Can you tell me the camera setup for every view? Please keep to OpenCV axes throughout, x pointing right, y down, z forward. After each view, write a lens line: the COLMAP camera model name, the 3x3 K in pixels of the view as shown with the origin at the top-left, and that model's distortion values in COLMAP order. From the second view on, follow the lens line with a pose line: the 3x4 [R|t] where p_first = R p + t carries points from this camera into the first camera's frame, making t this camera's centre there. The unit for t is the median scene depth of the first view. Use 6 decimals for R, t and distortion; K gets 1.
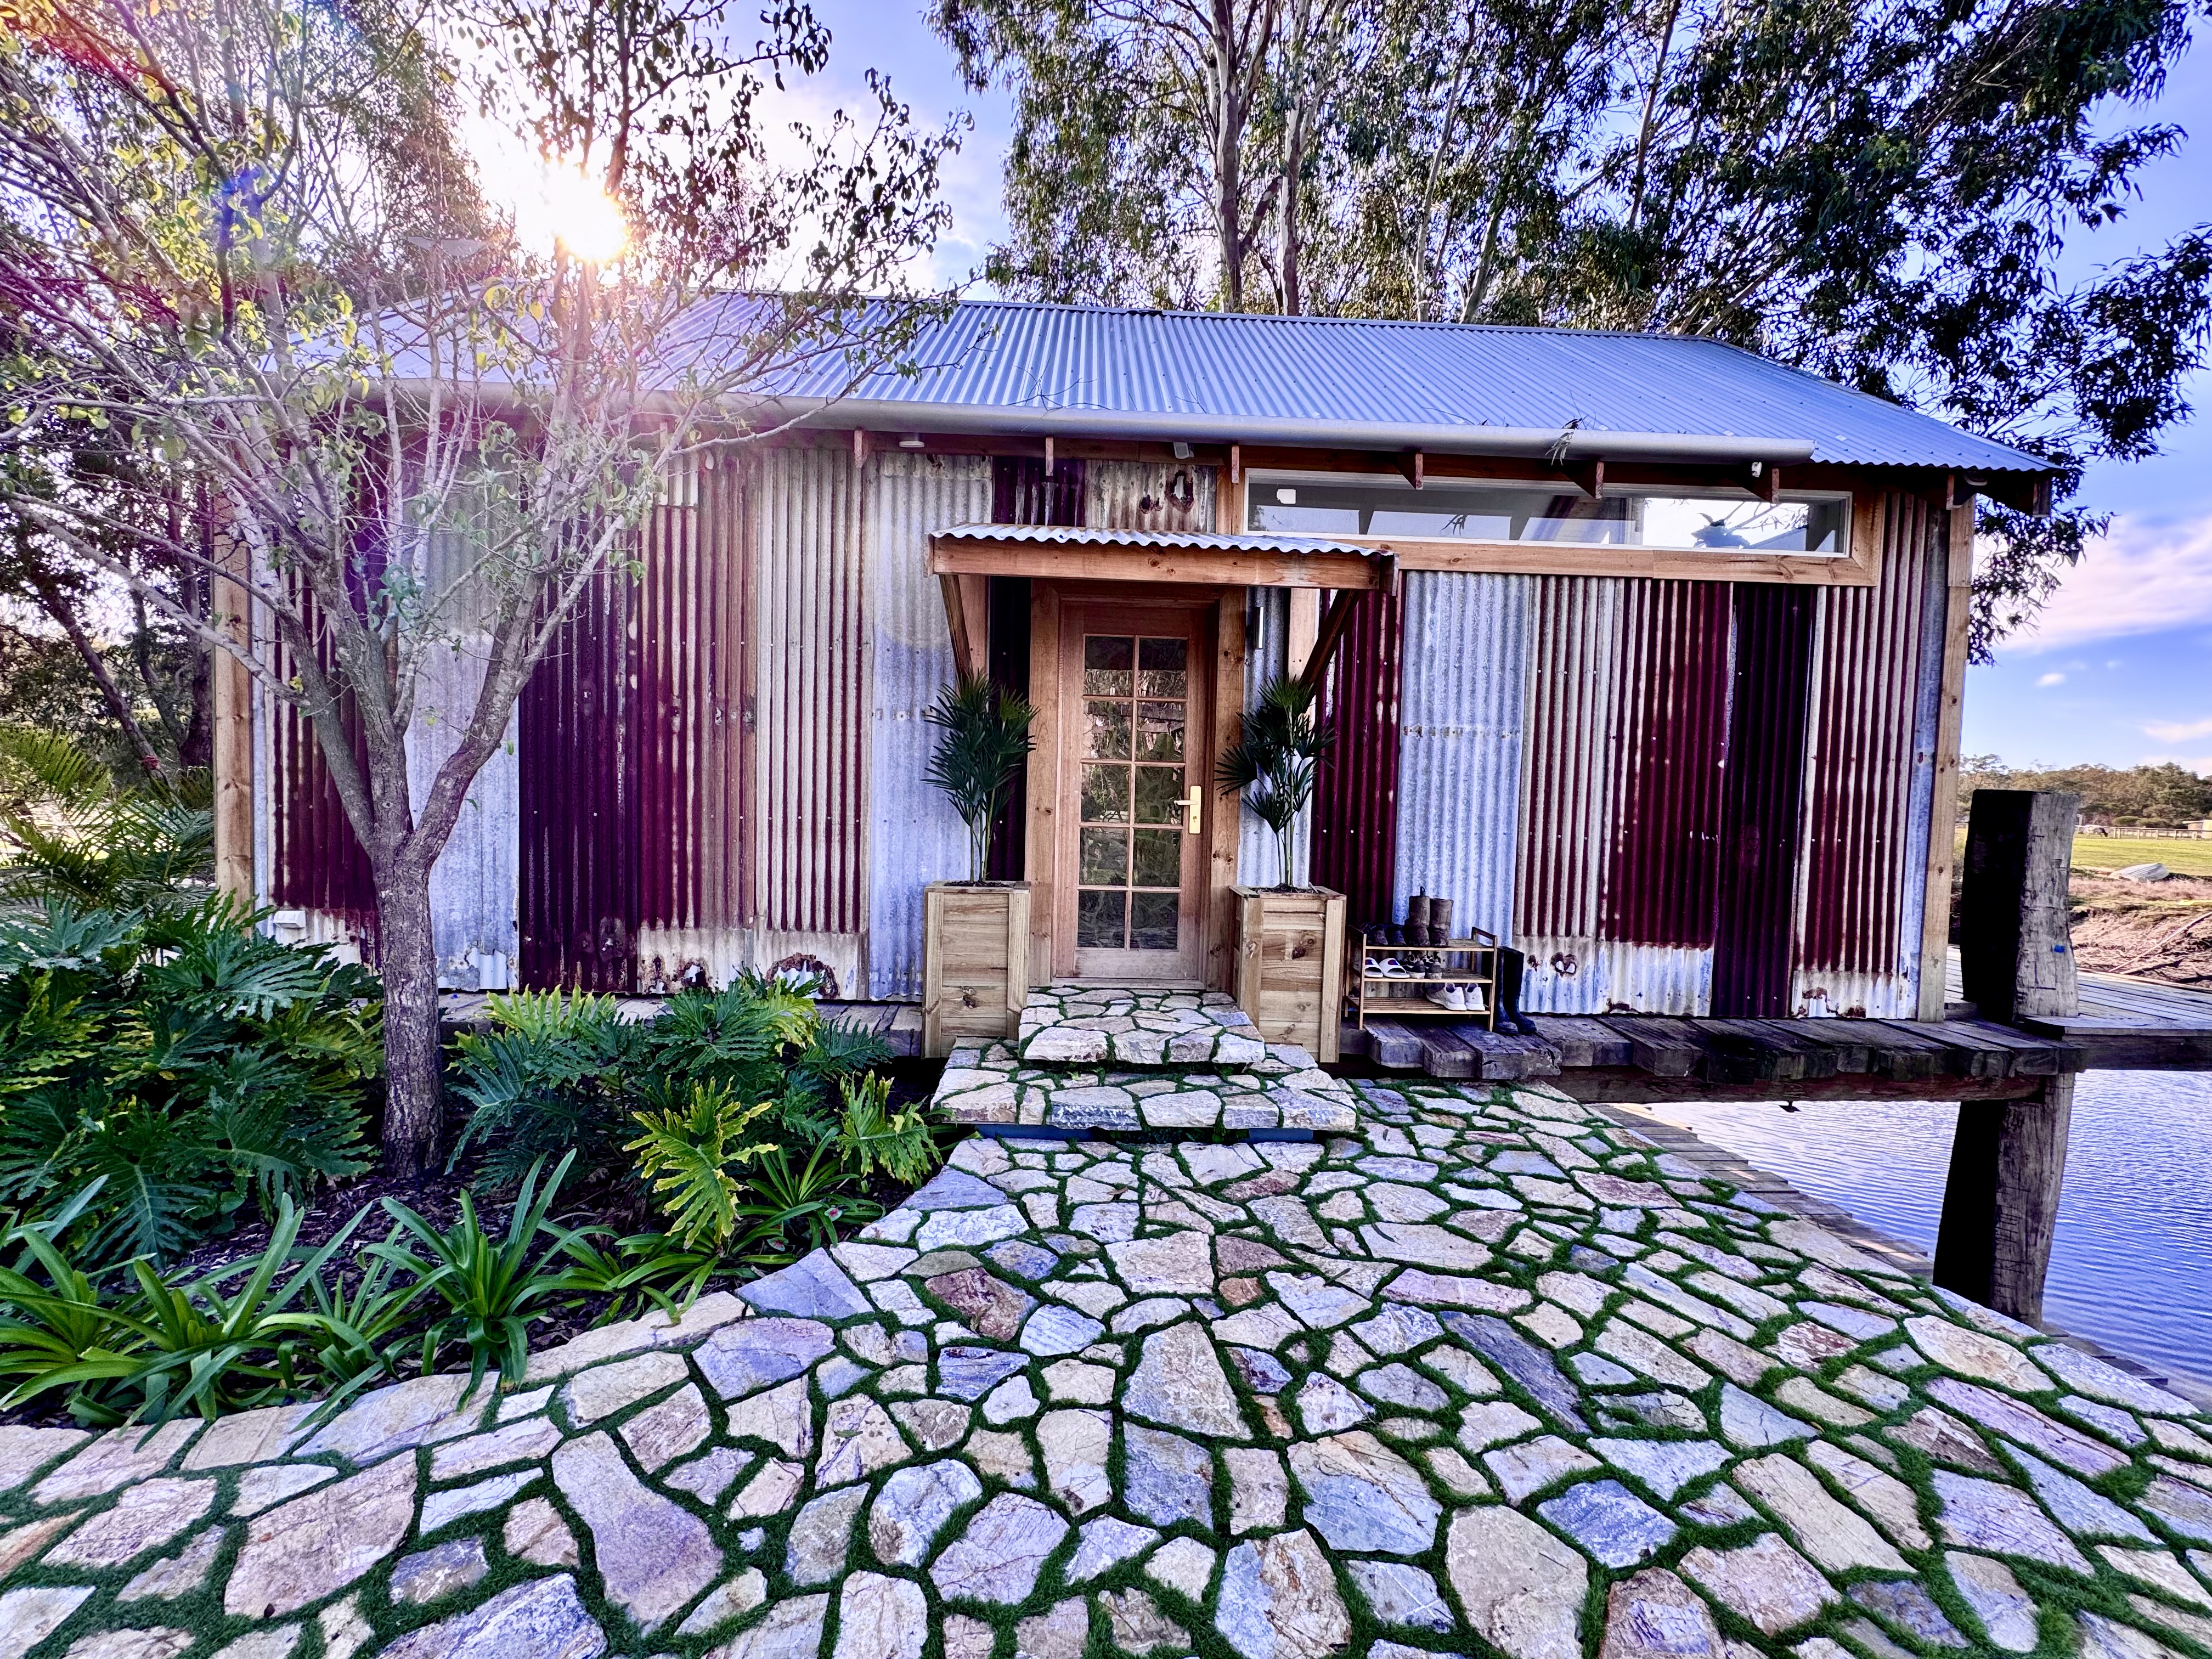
lens RADIAL K [[881.4, 0, 1106.0], [0, 881.4, 829.5], [0, 0, 1]] dist [0.000244, 0.000333]
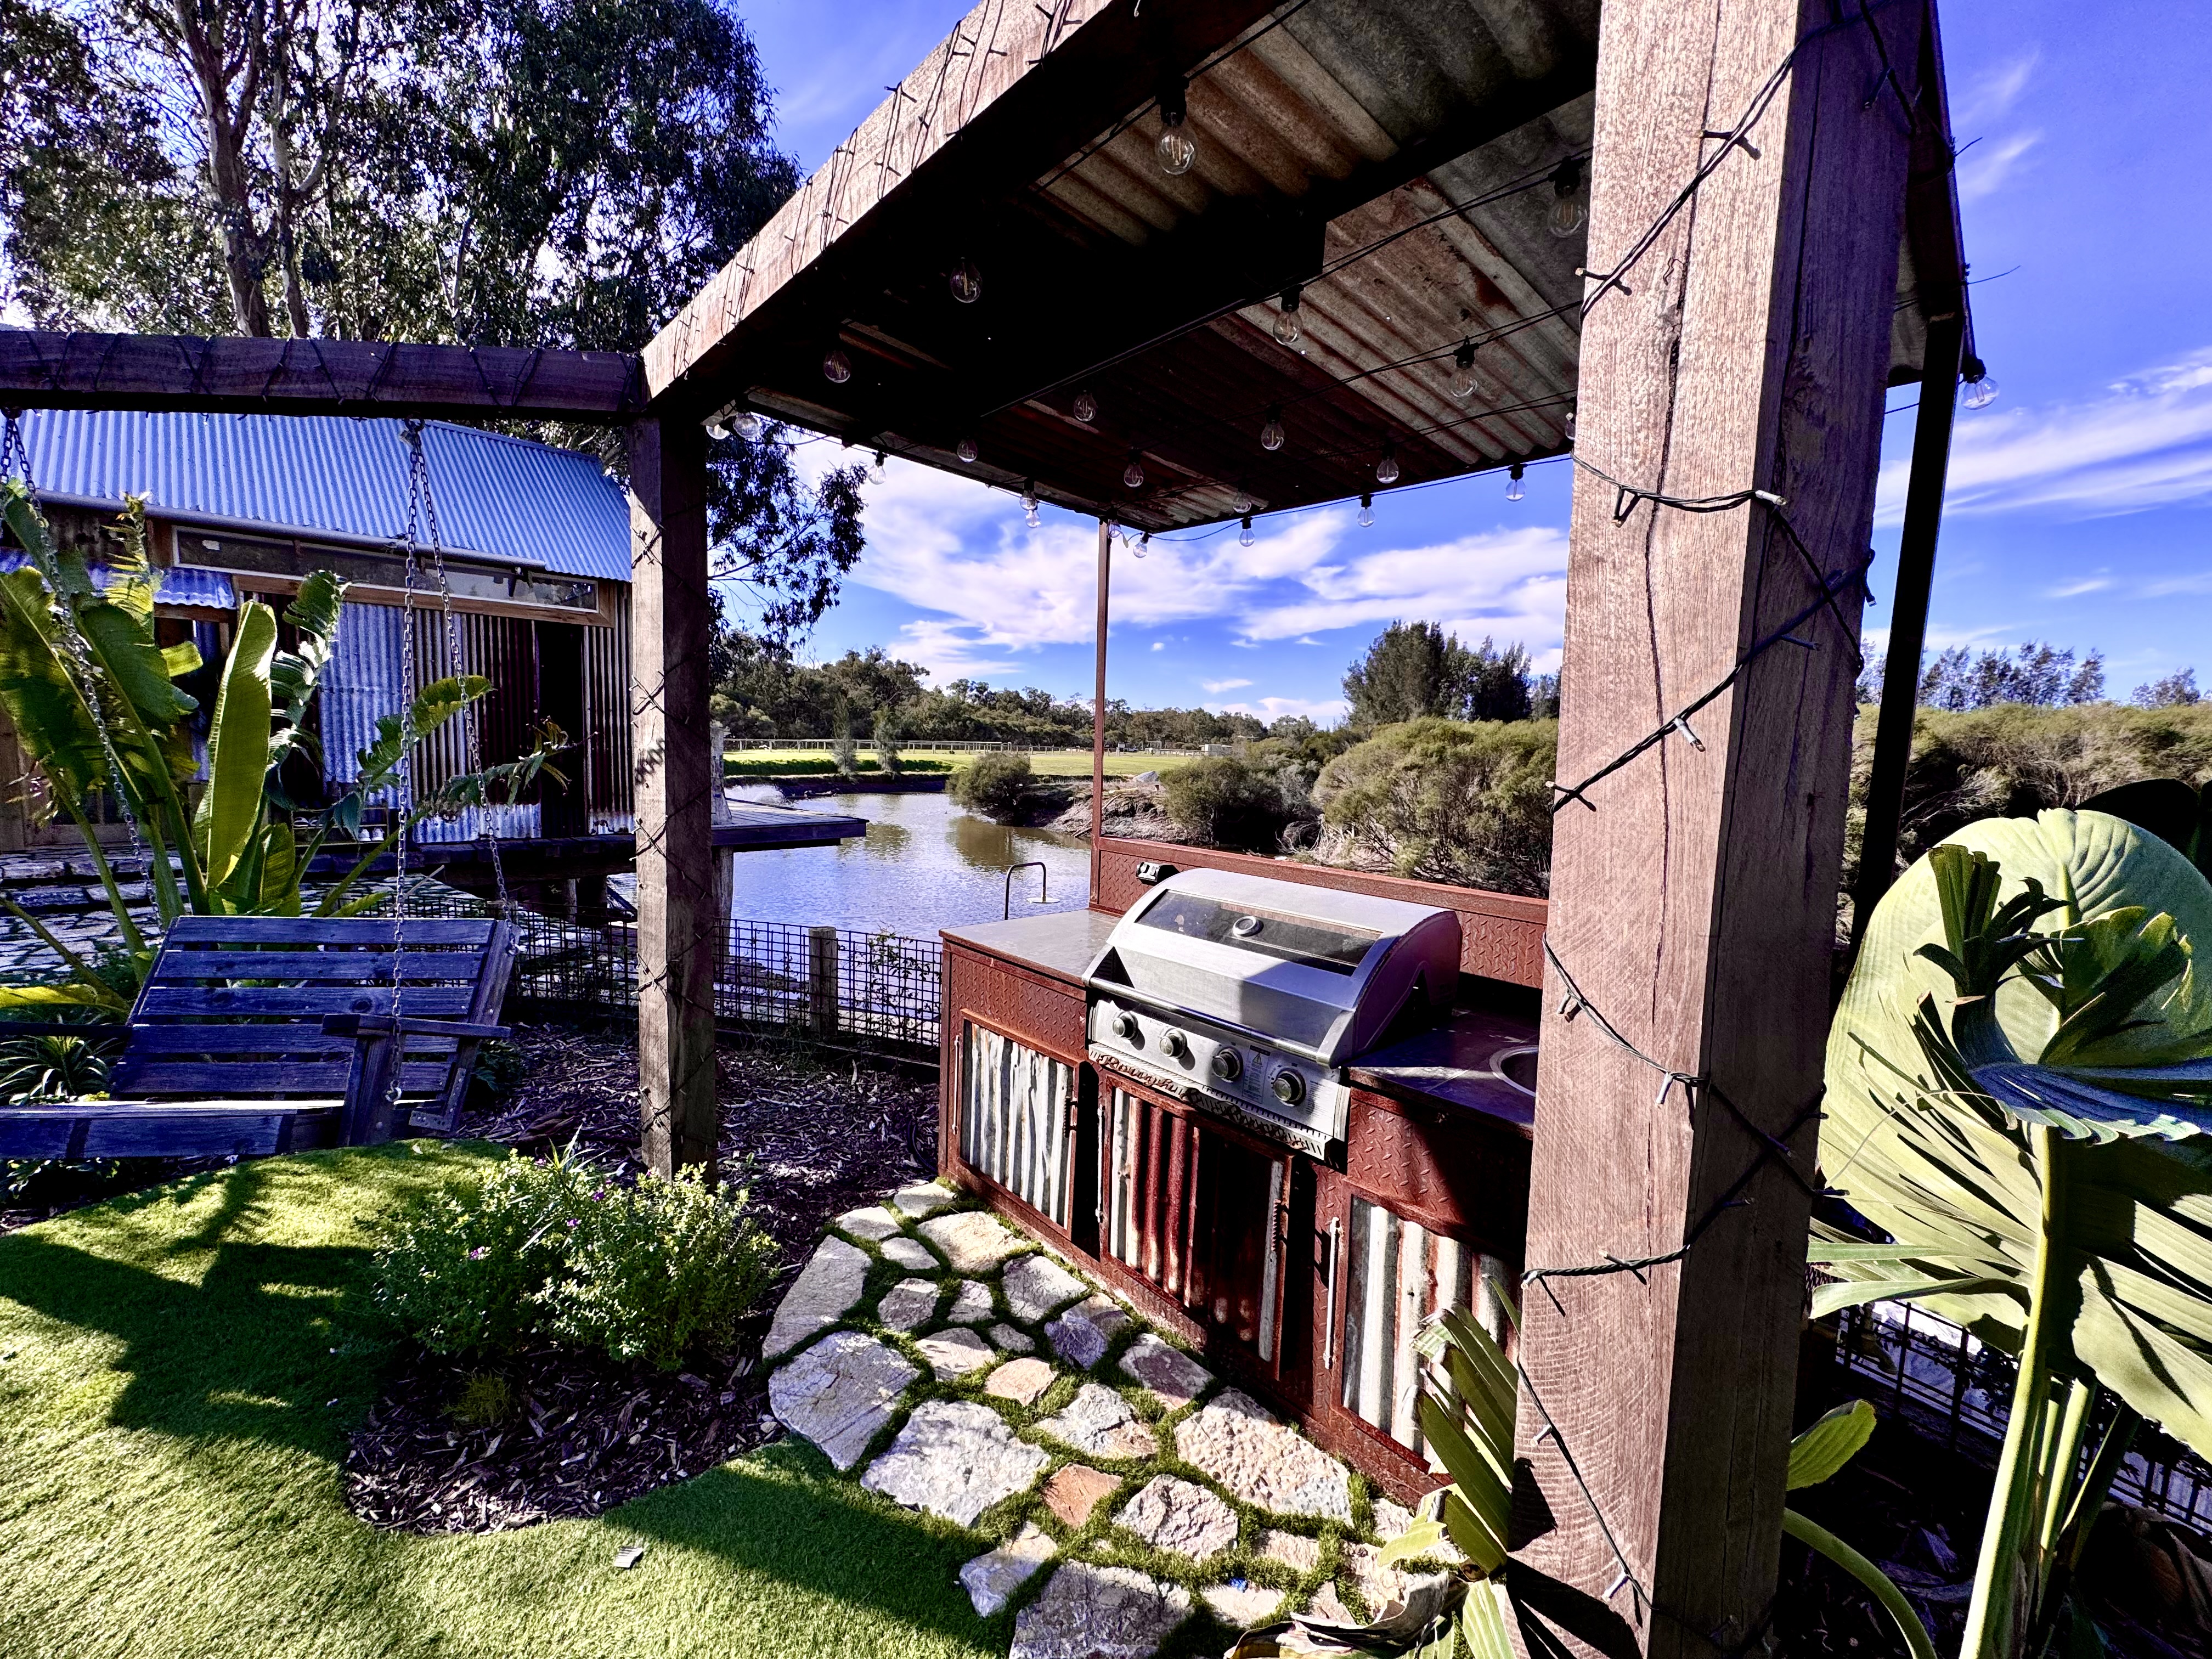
lens RADIAL K [[881.4, 0, 1106.0], [0, 881.4, 829.5], [0, 0, 1]] dist [0.000244, 0.000333]
pose [[0.728902, -0.072064, 0.680814, 0.268632], [0.017625, 0.996090, 0.086566, 0.044122], [-0.684391, -0.051099, 0.727322, -1.412657]]
